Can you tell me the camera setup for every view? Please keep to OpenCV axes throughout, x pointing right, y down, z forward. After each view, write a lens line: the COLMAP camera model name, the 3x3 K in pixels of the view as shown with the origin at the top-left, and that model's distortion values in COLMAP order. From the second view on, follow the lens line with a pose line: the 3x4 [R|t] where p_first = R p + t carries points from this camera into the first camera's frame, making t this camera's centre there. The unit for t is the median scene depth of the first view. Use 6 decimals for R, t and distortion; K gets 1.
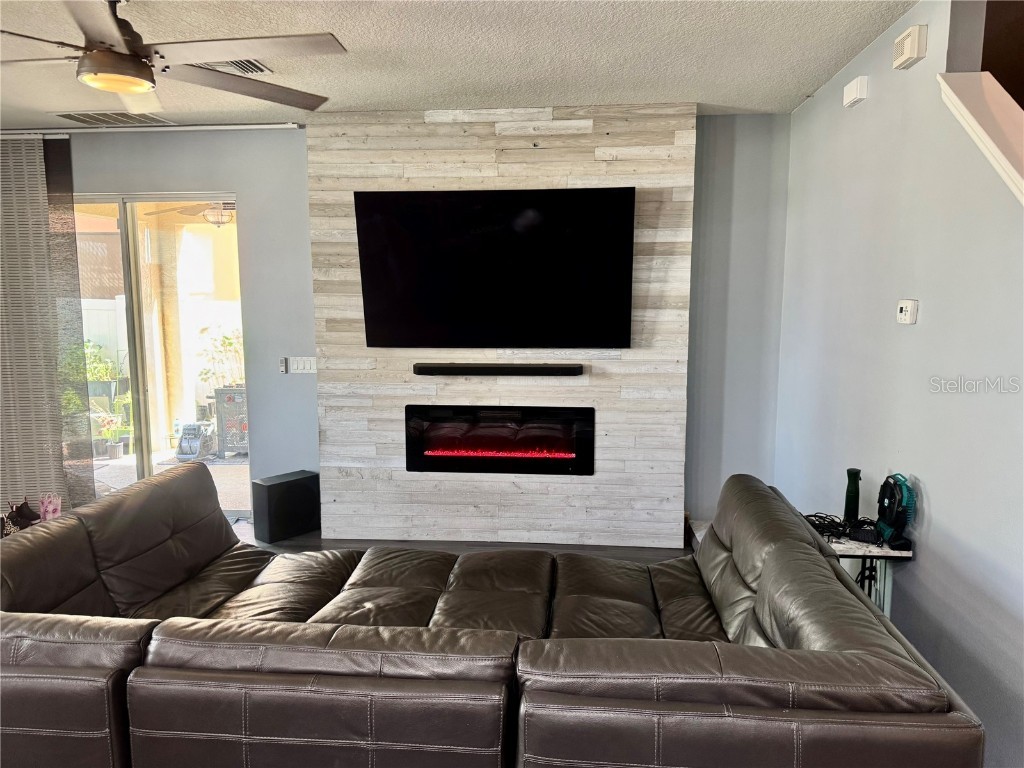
lens RADIAL K [[726.2, 0, 524.9], [0, 726.2, 386.5], [0, 0, 1]] dist [0.105460, -0.161457]
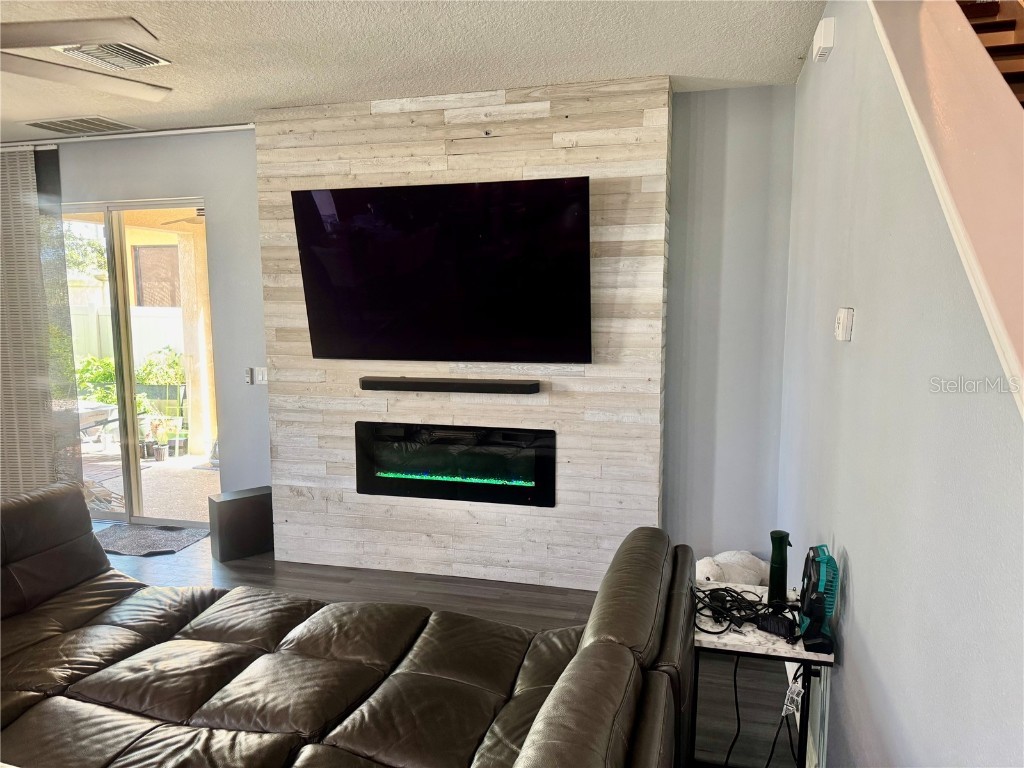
lens RADIAL K [[726.2, 0, 524.9], [0, 726.2, 386.5], [0, 0, 1]] dist [0.105460, -0.161457]
pose [[0.983657, 0.017834, -0.179168, 0.219232], [-0.018209, 0.999834, -0.000449, -0.023290], [0.179130, 0.003704, 0.983818, 0.133743]]
